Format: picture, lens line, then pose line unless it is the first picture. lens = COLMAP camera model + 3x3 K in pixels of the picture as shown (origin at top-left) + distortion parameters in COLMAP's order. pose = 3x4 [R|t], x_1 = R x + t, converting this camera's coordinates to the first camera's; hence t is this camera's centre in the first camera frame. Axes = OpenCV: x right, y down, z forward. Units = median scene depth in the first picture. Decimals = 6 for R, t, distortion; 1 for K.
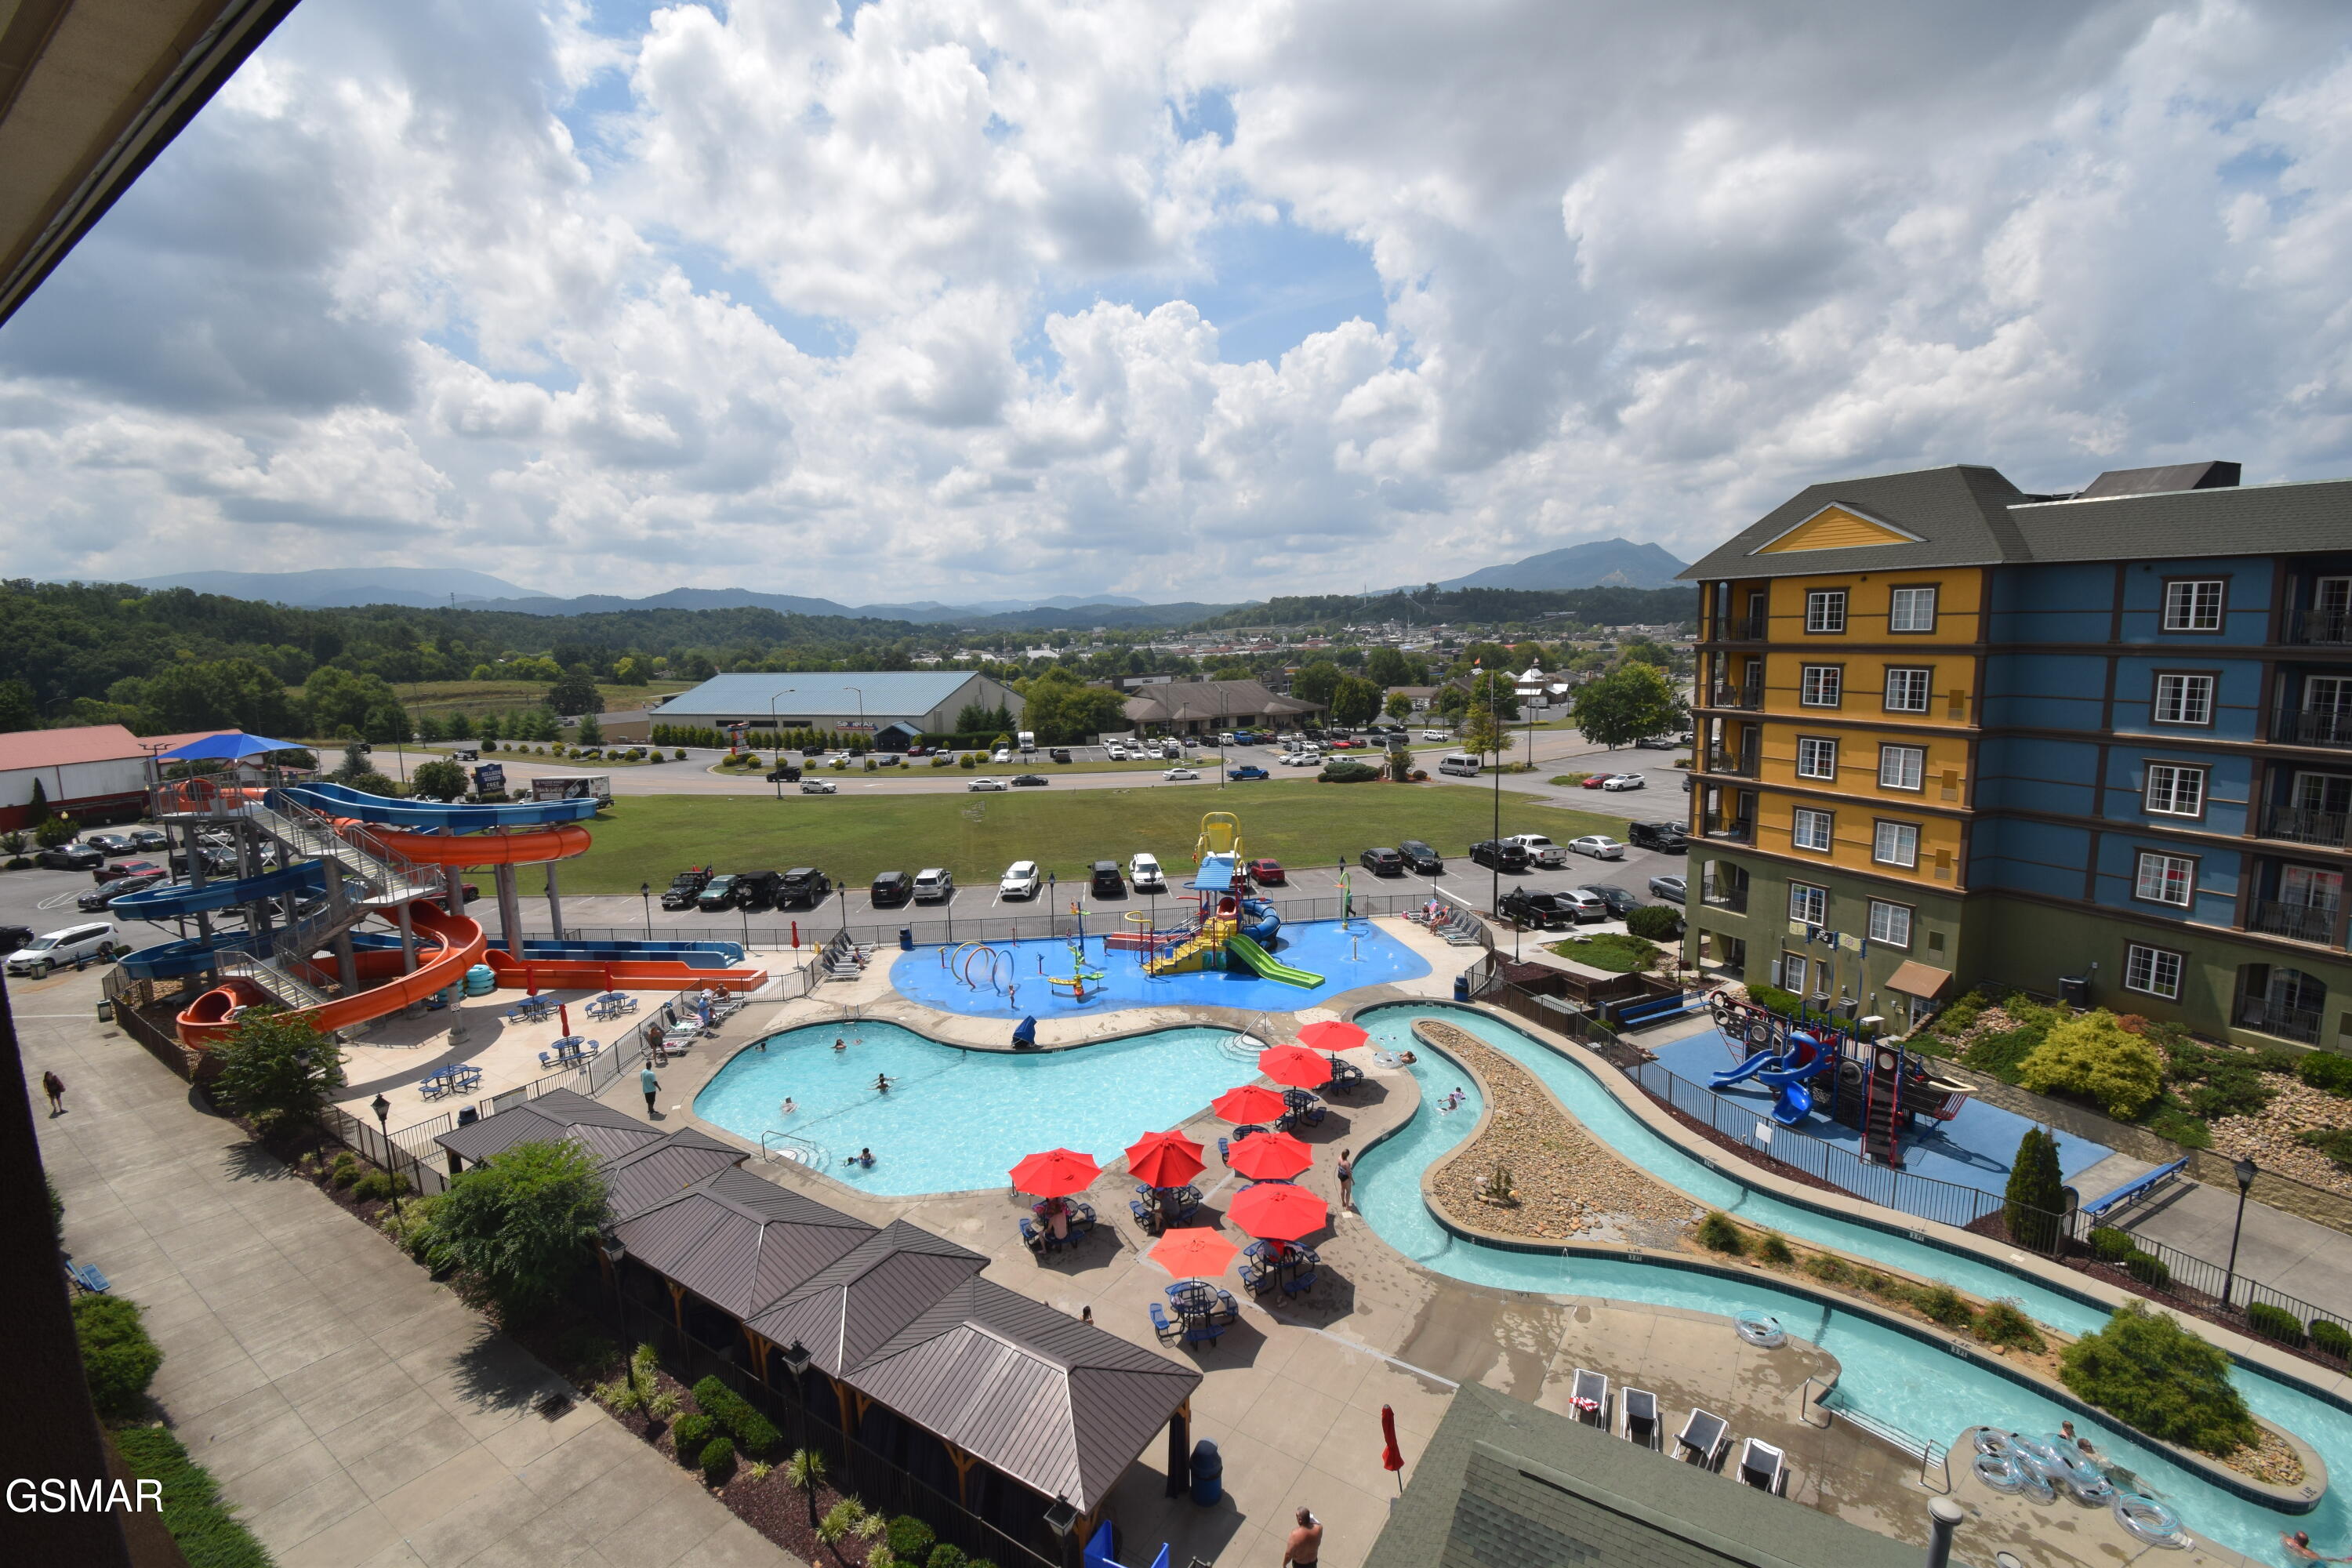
lens RADIAL K [[1040.6, 0, 1172.0], [0, 1040.6, 771.3], [0, 0, 1]] dist [0.018992, -0.027237]
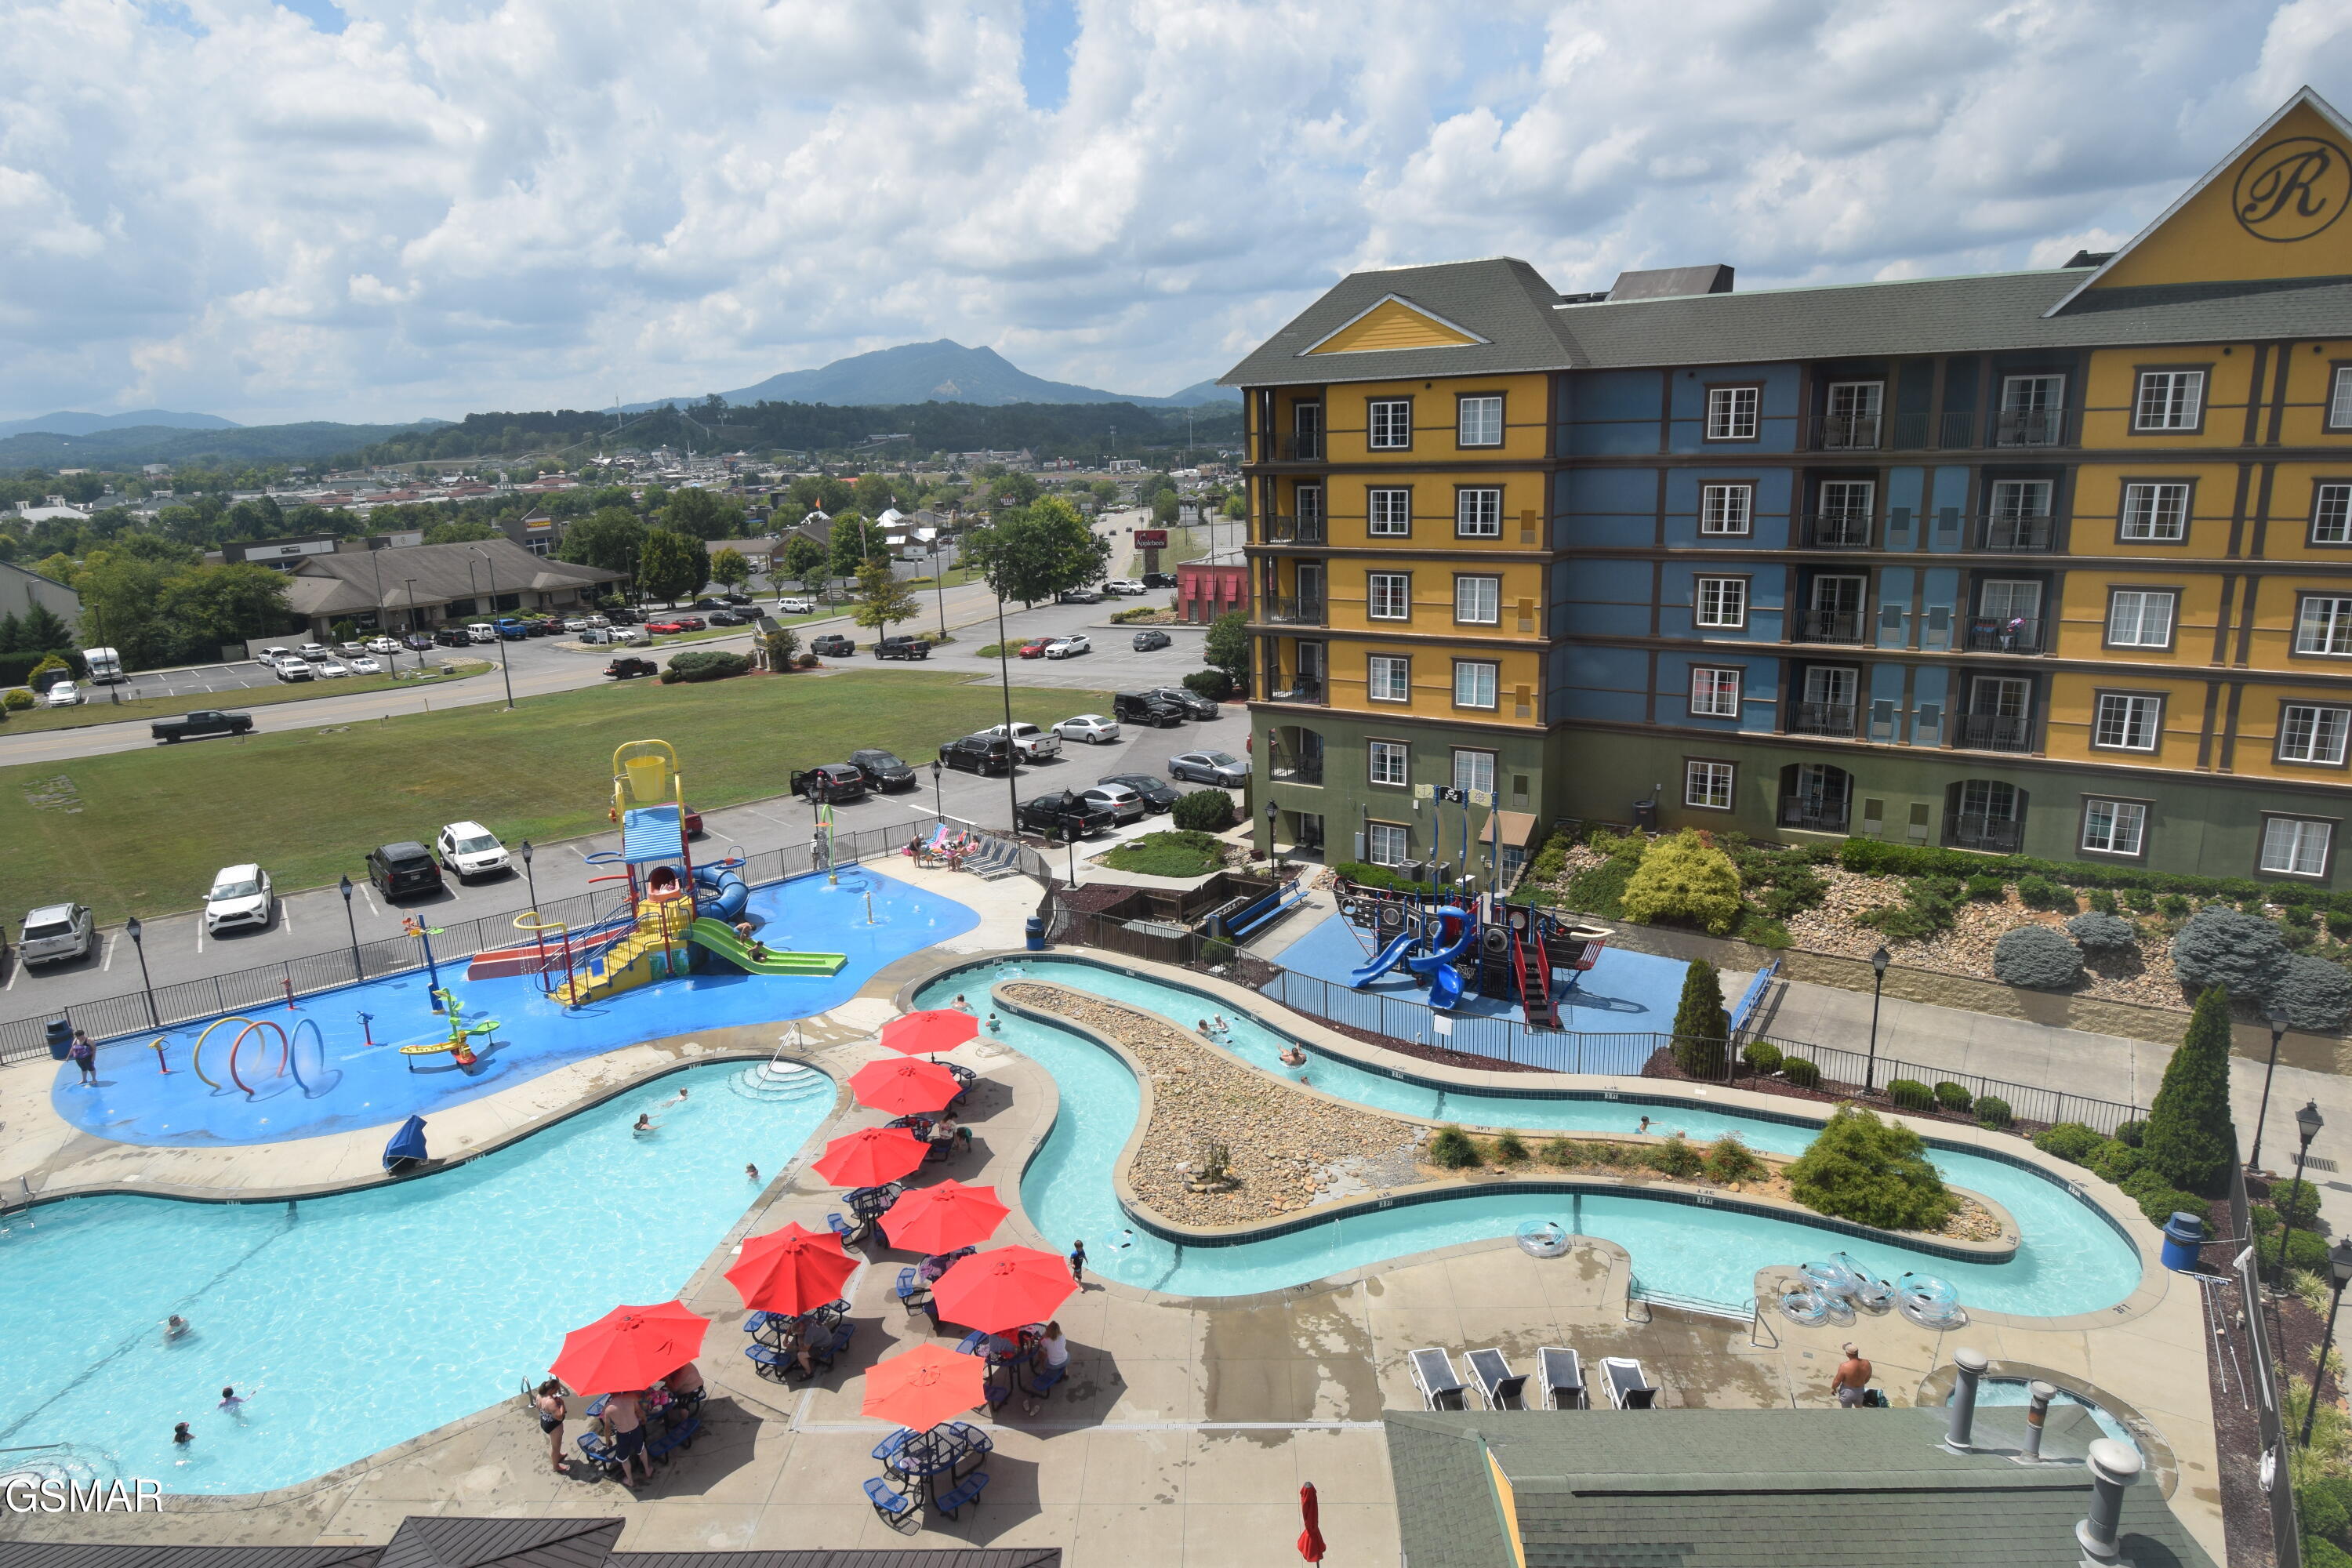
lens RADIAL K [[1391.4, 0, 1174.1], [0, 1391.4, 772.8], [0, 0, 1]] dist [0.000449, -0.002433]
pose [[0.845534, -0.131247, 0.517539, -0.172755], [0.086296, 0.990165, 0.110118, -0.010942], [-0.526902, -0.048448, 0.848544, 0.115778]]
